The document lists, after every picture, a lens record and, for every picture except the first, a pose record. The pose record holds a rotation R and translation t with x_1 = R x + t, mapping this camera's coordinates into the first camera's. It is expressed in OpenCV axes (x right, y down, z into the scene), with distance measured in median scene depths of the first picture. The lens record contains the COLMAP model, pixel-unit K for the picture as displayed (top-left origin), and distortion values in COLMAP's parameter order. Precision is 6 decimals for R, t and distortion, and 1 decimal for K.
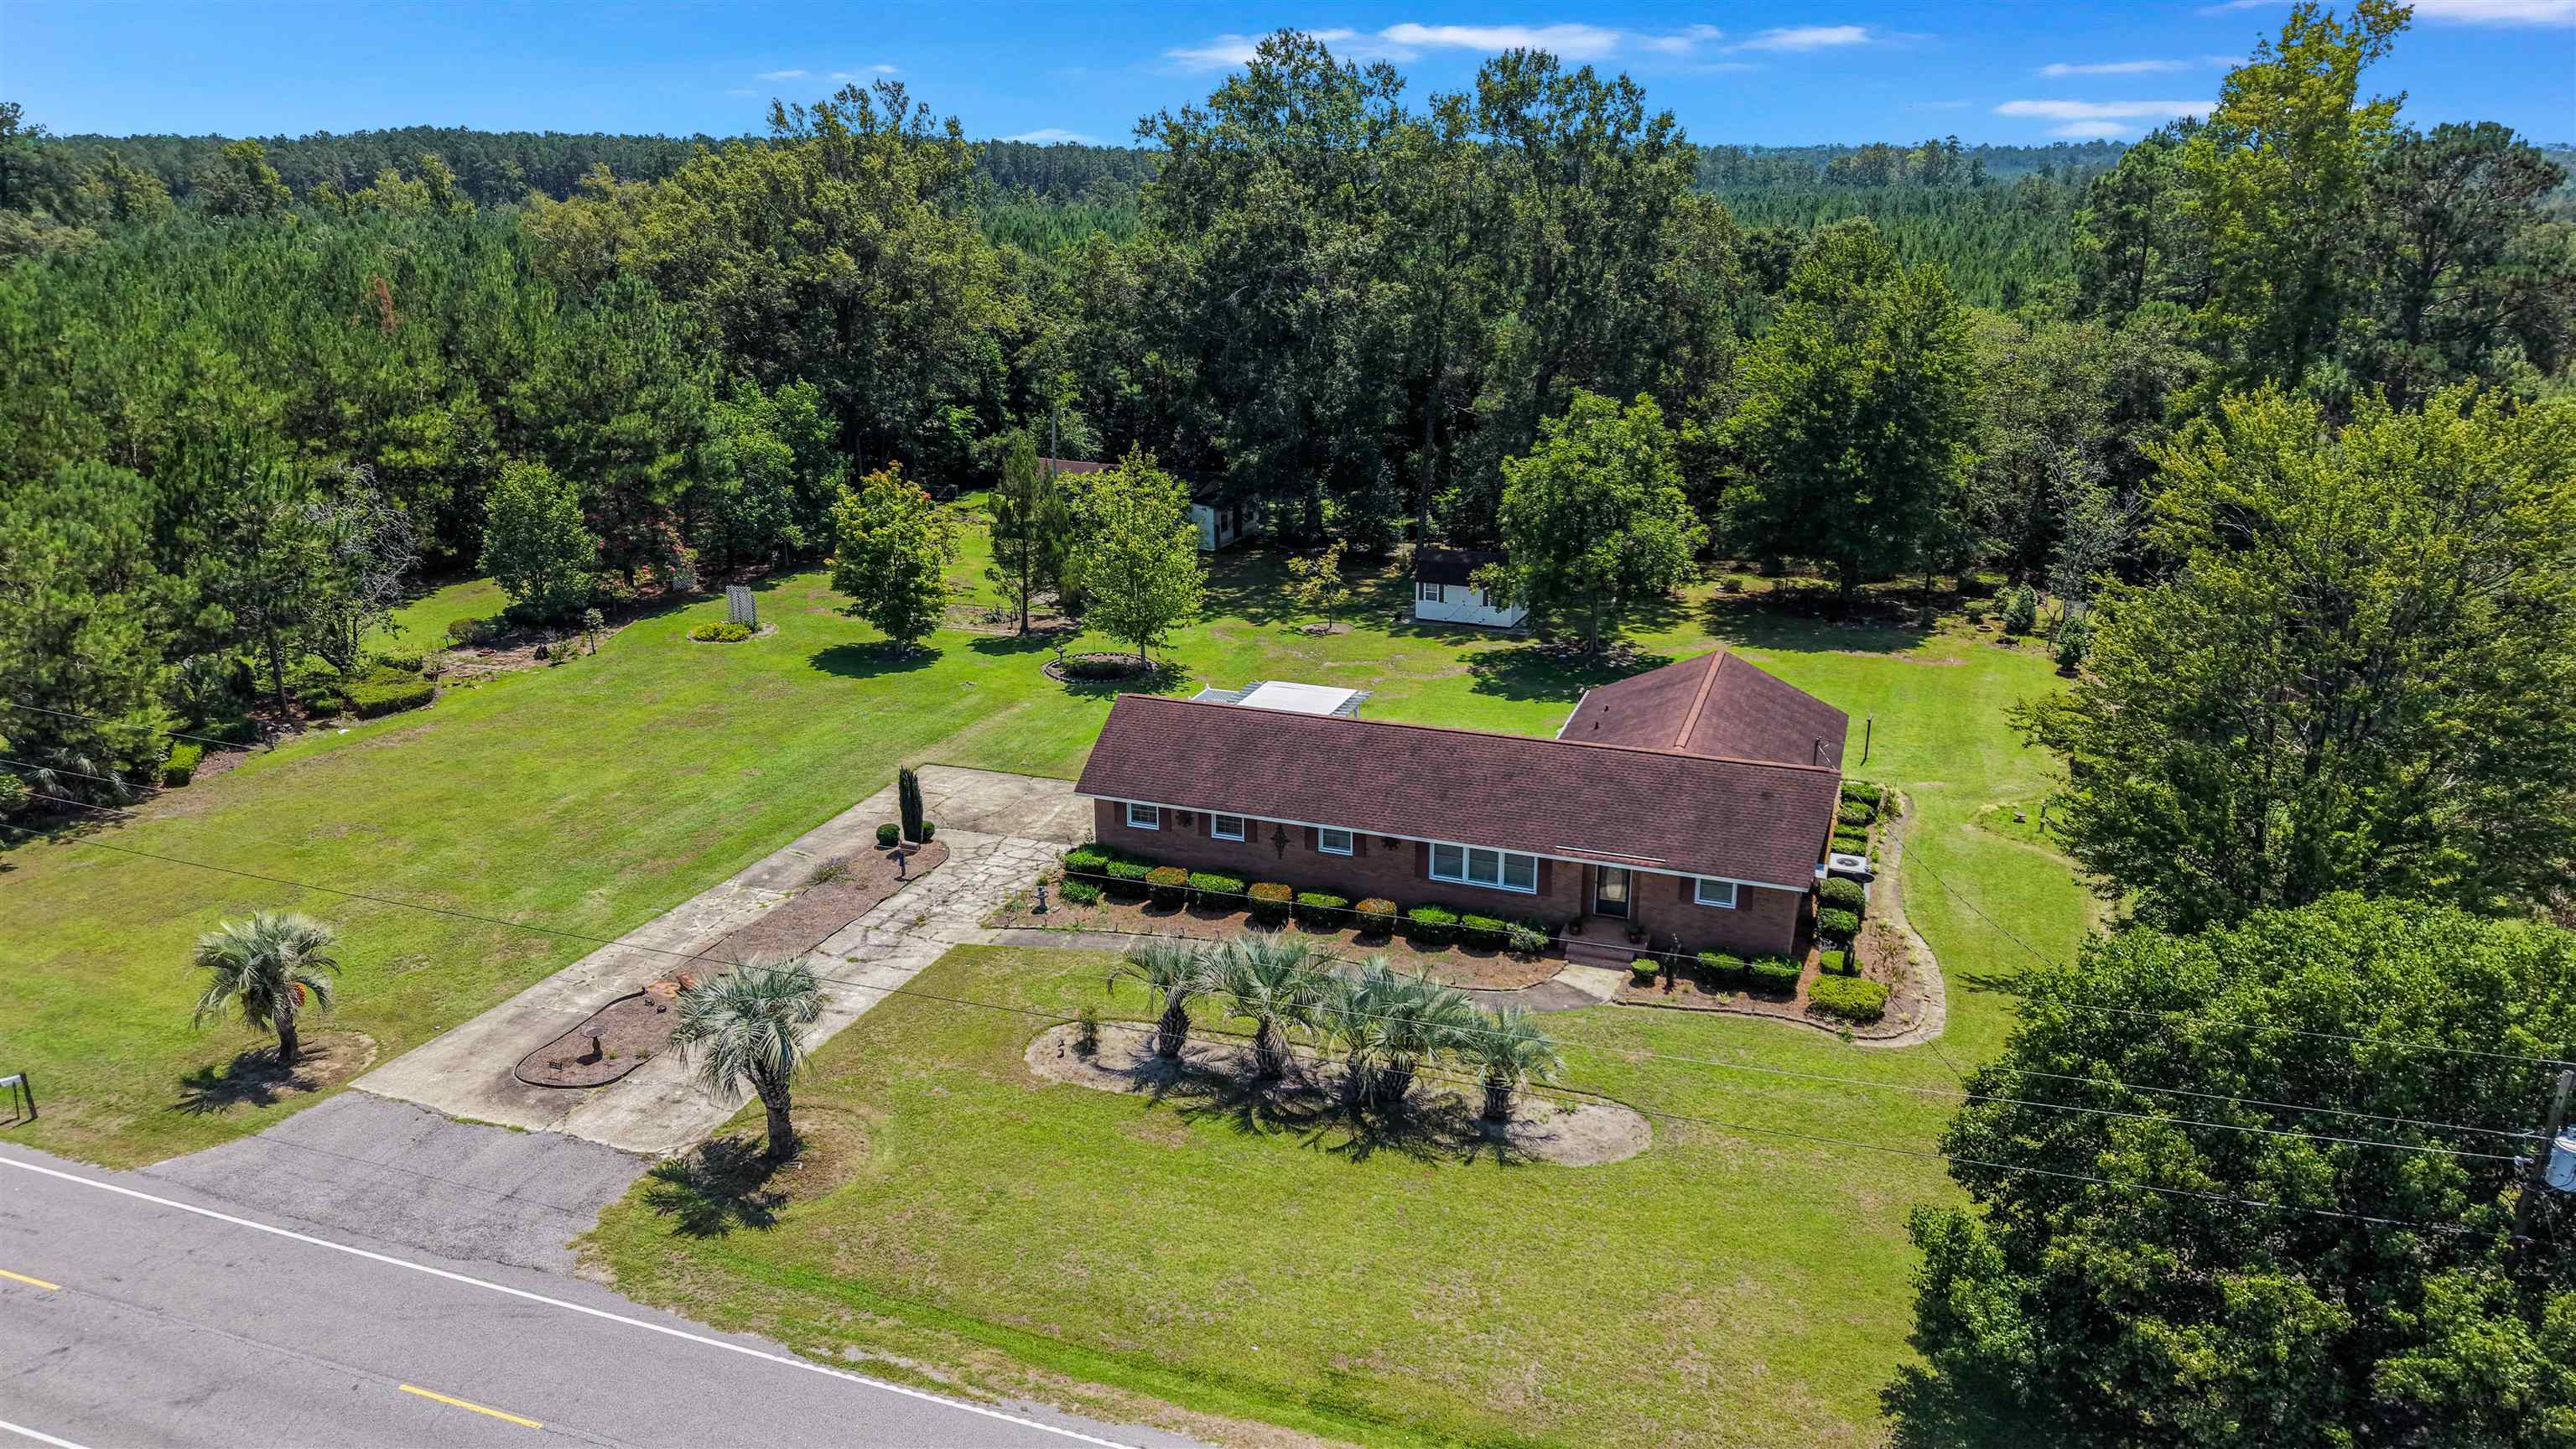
lens RADIAL K [[1726.2, 0, 1288.0], [0, 1726.2, 724.5], [0, 0, 1]] dist [0.039198, -0.043988]
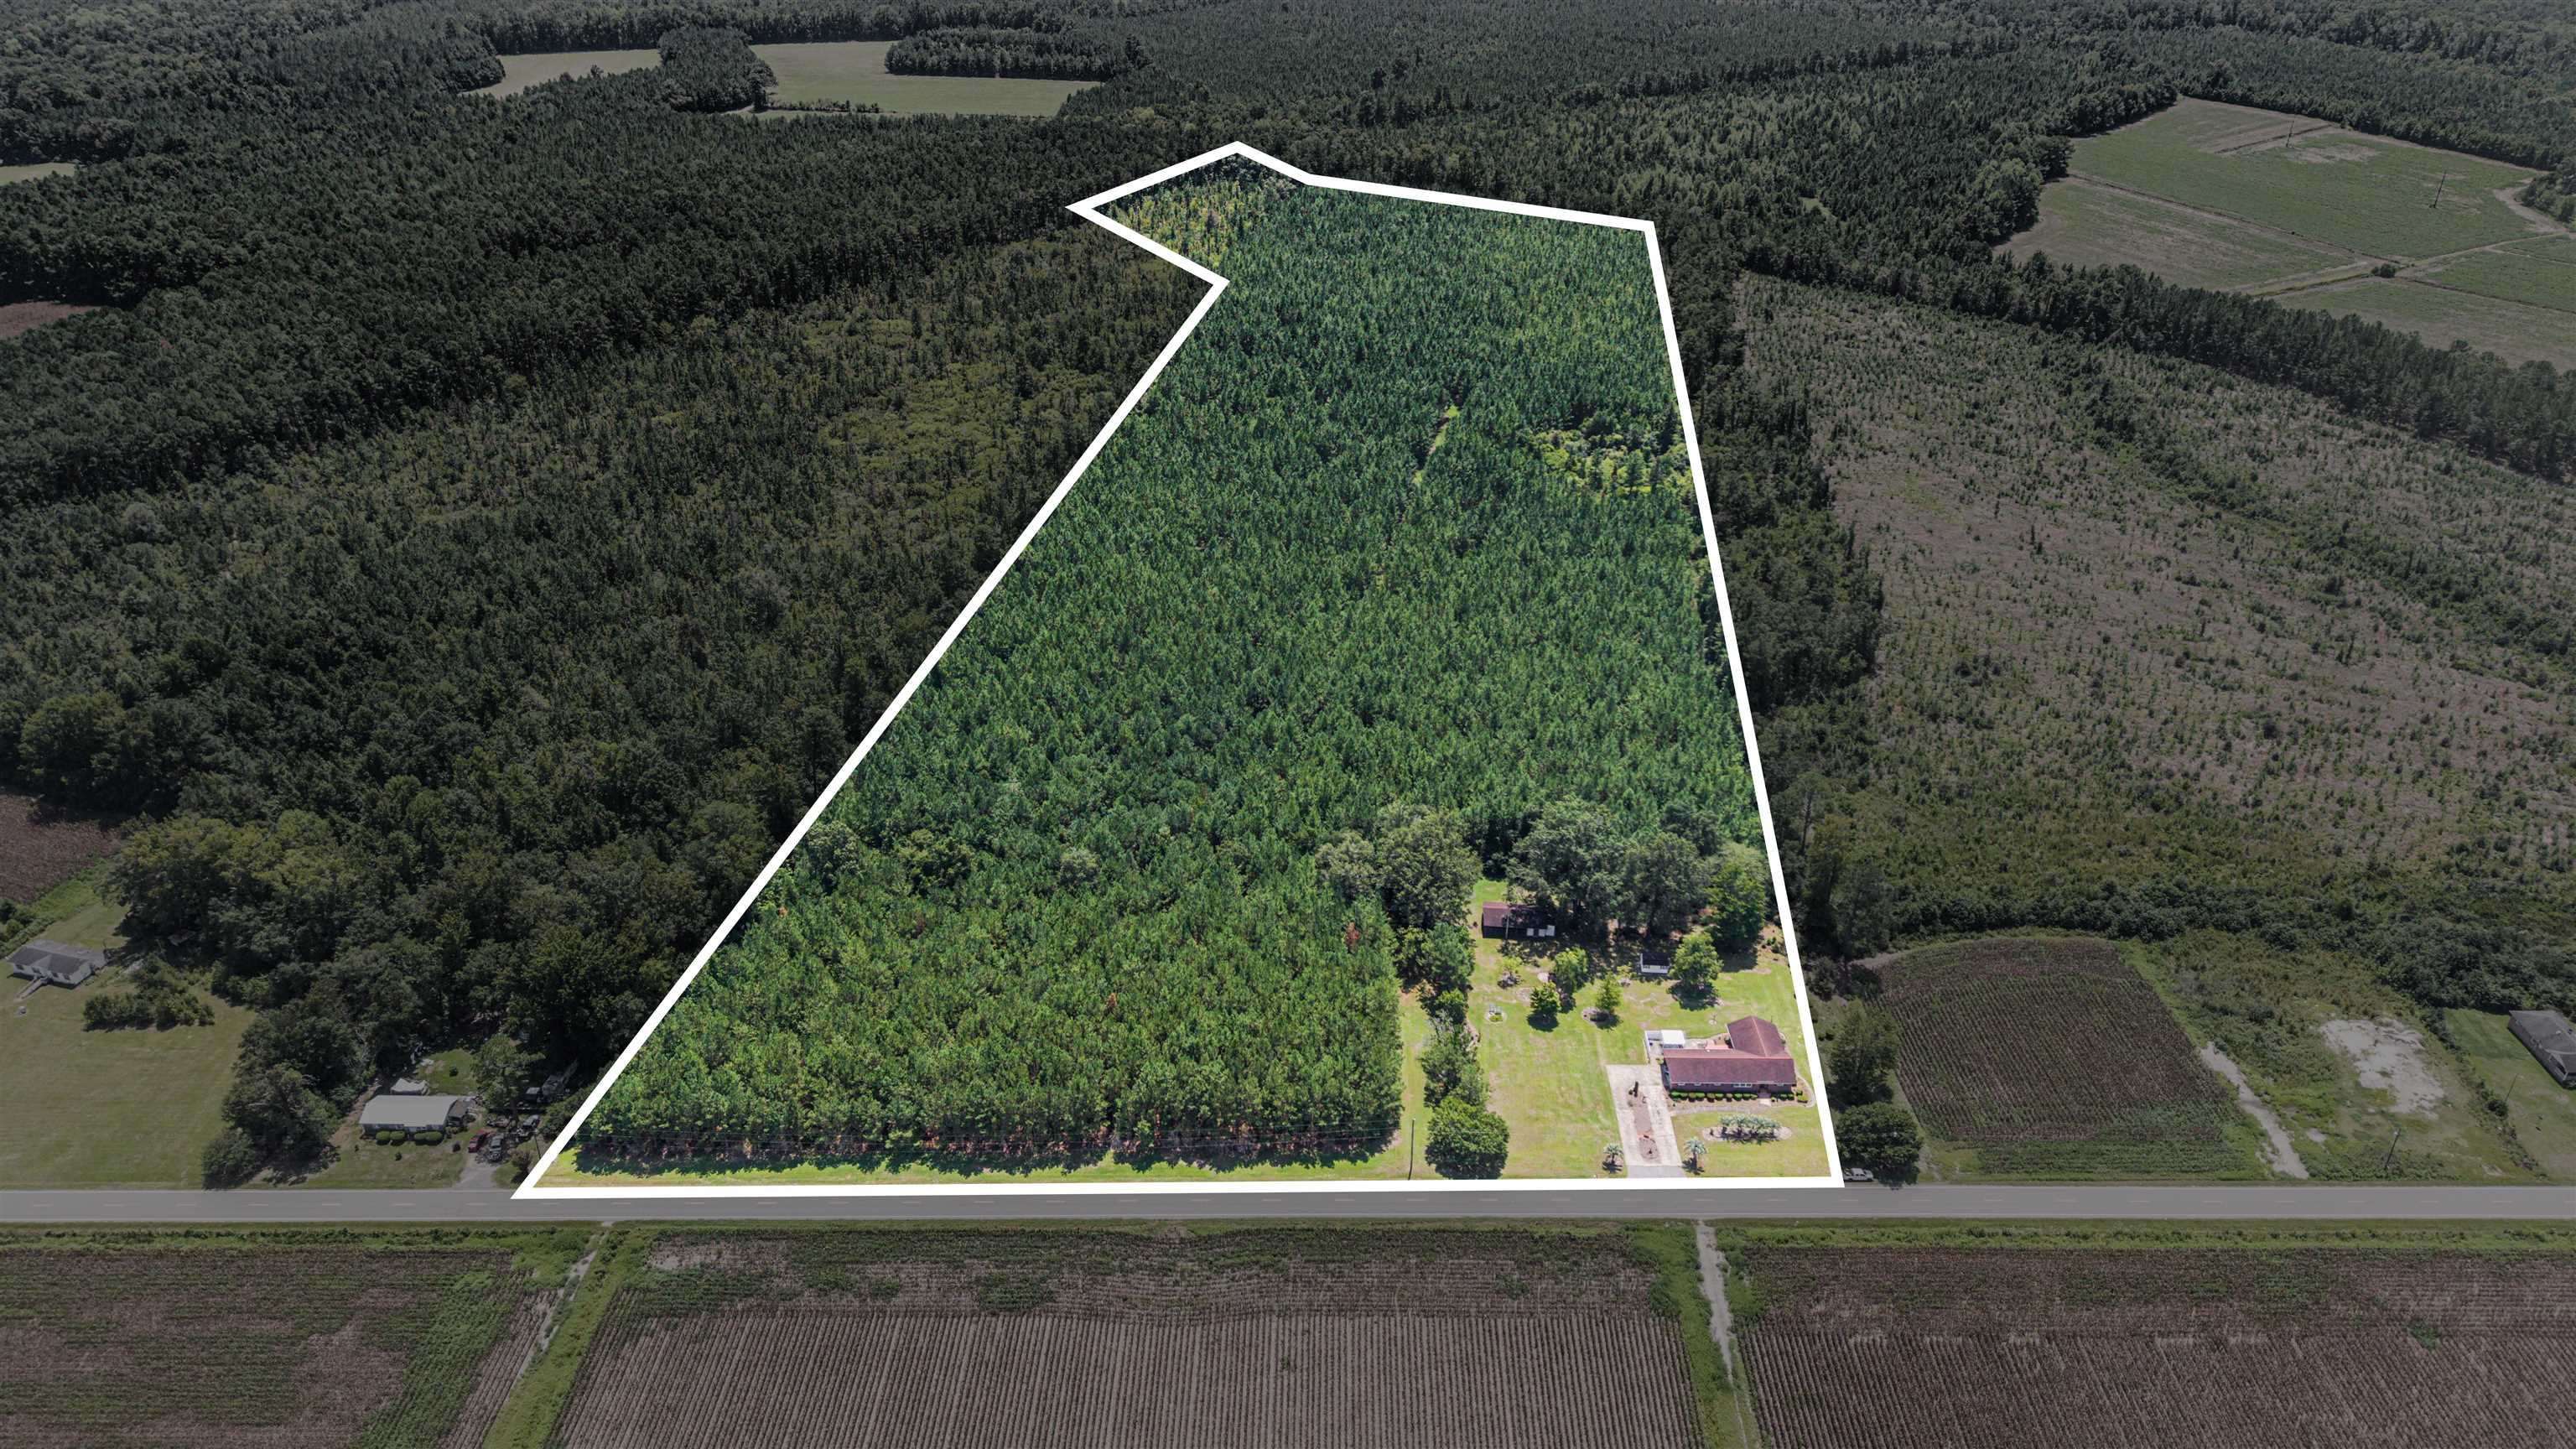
lens RADIAL K [[1726.2, 0, 1288.0], [0, 1726.2, 724.5], [0, 0, 1]] dist [0.039198, -0.043988]
pose [[0.940702, -0.169375, 0.293925, -2.871548], [0.103428, 0.968384, 0.227014, -2.602938], [-0.323082, -0.183153, 0.928479, -3.792474]]
